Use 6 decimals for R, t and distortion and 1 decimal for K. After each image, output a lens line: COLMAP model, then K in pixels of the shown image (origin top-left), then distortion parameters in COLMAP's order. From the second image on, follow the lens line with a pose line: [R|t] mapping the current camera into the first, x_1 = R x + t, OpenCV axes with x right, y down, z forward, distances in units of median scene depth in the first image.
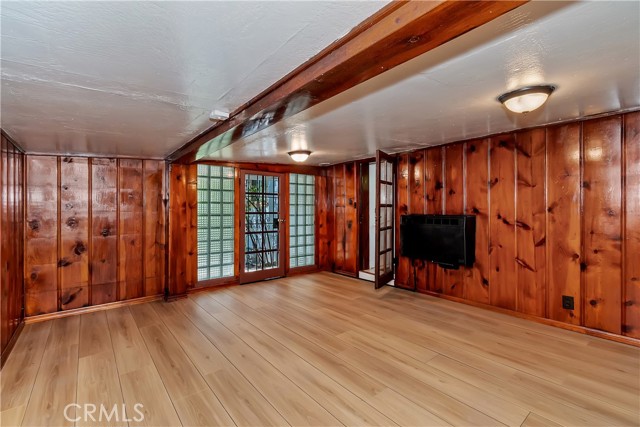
lens RADIAL K [[278.0, 0, 320.3], [0, 278.0, 204.8], [0, 0, 1]] dist [-0.001475, -0.000134]
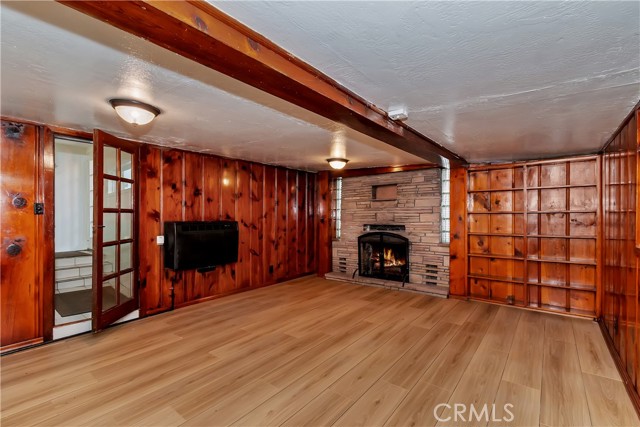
lens RADIAL K [[283.9, 0, 320.3], [0, 283.9, 217.8], [0, 0, 1]] dist [0.000359, 0.000034]
pose [[-0.190758, -0.000530, 0.981637, -0.783583], [-0.008801, 0.999961, -0.001170, 0.023684], [-0.981598, -0.008863, -0.190755, 0.891397]]
